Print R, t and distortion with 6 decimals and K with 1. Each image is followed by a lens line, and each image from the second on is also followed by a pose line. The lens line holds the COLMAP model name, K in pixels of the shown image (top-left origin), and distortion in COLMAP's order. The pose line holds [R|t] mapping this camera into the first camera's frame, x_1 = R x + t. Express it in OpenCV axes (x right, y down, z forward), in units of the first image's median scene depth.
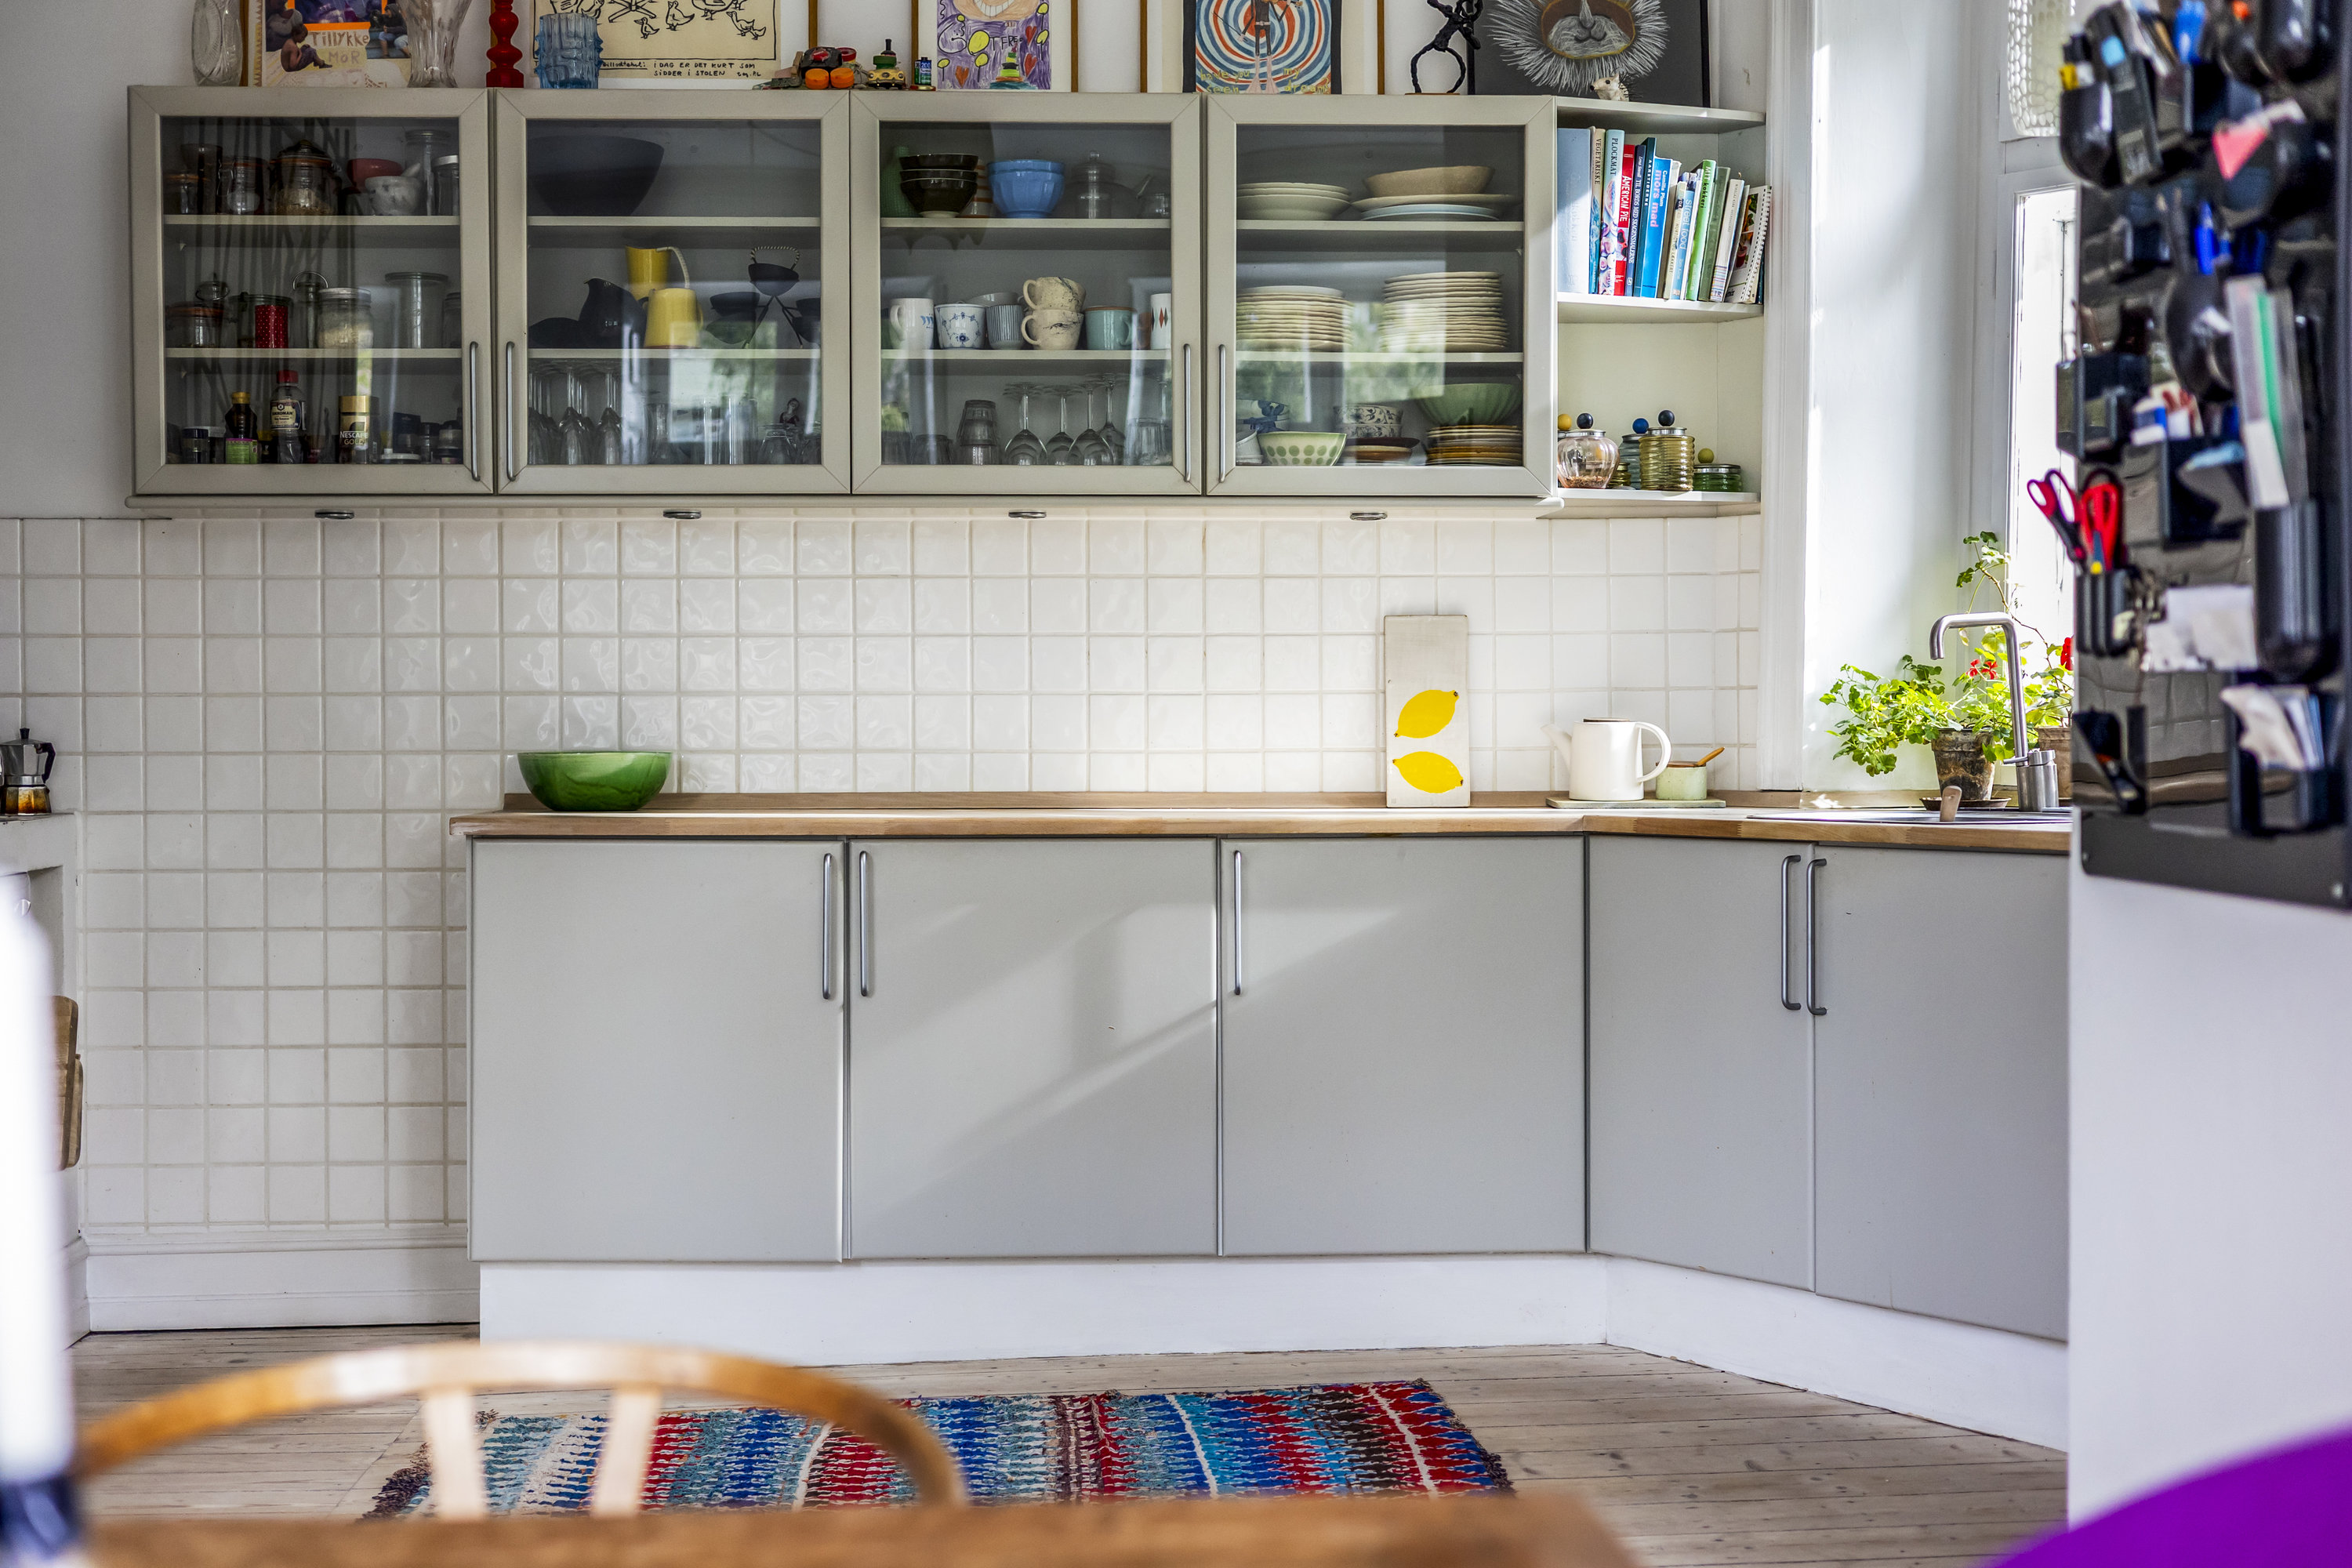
lens RADIAL K [[3392.5, 0, 1176.0], [0, 3392.5, 784.0], [0, 0, 1]] dist [0.007927, 0.026934]
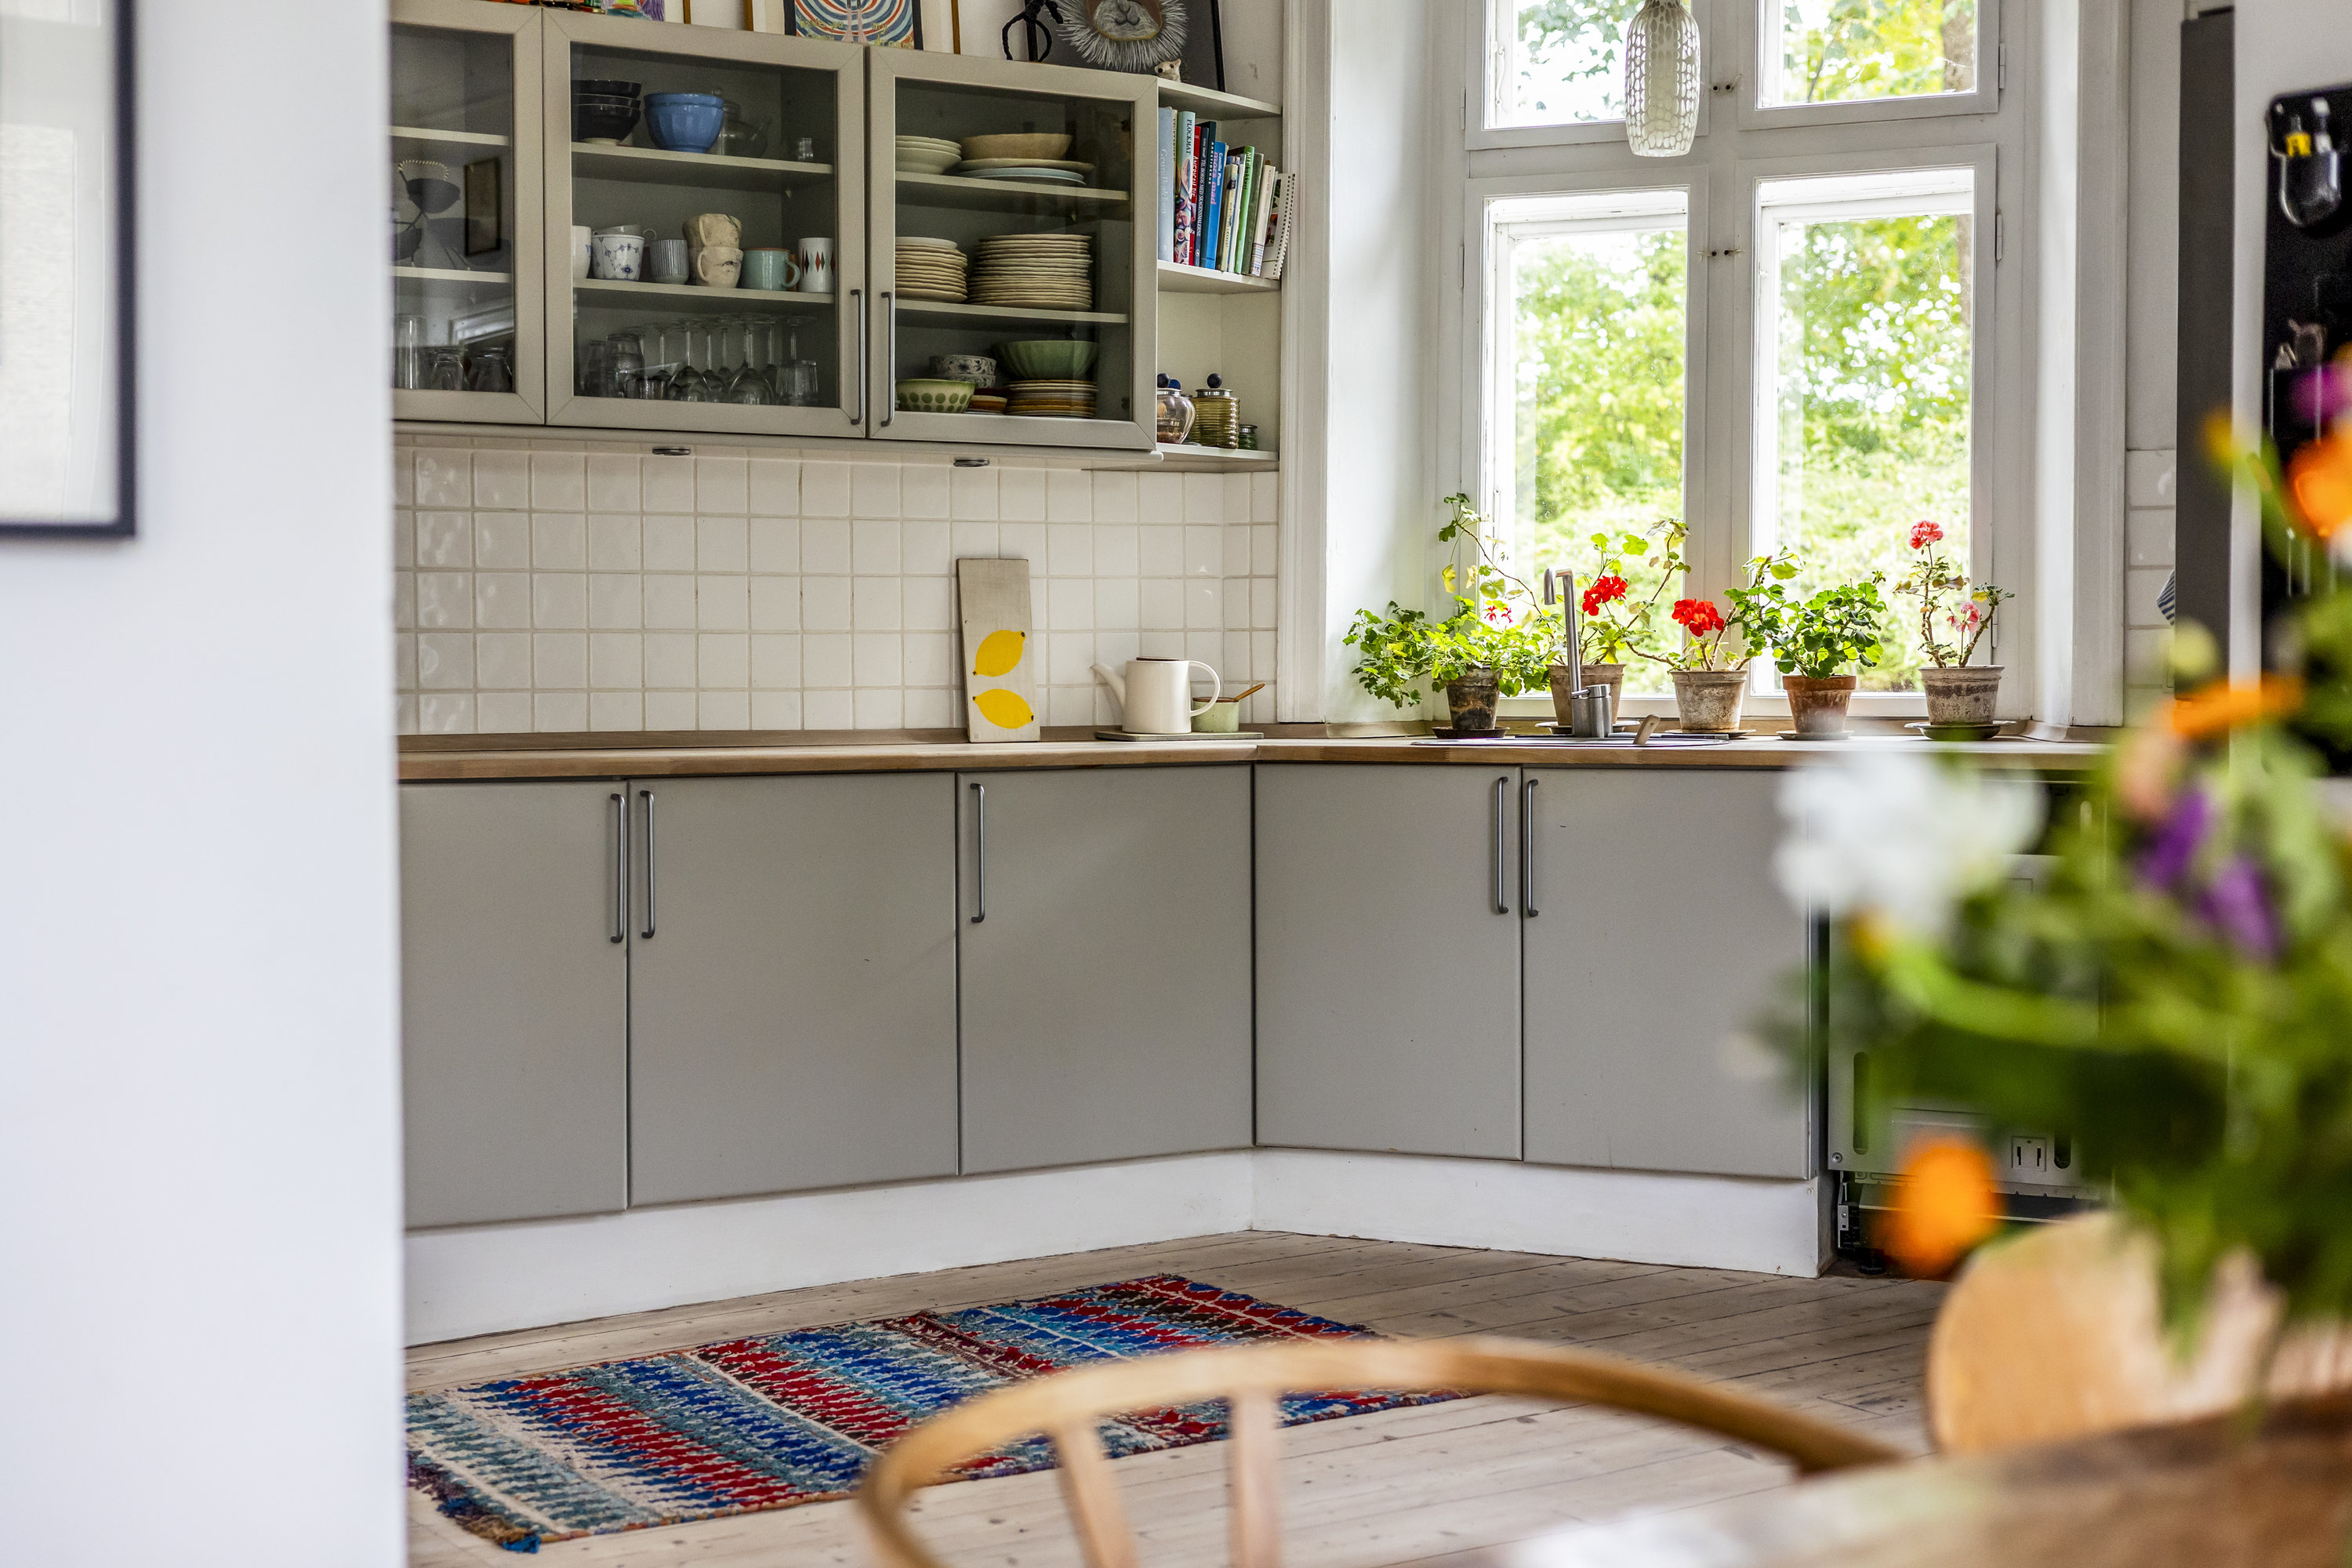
lens RADIAL K [[3392.5, 0, 1176.0], [0, 3392.5, 784.0], [0, 0, 1]] dist [0.007927, 0.026934]
pose [[0.860573, -0.018600, 0.508987, -0.428324], [0.010847, 0.999776, 0.018196, 0.001405], [-0.509211, -0.010138, 0.860582, 0.070745]]
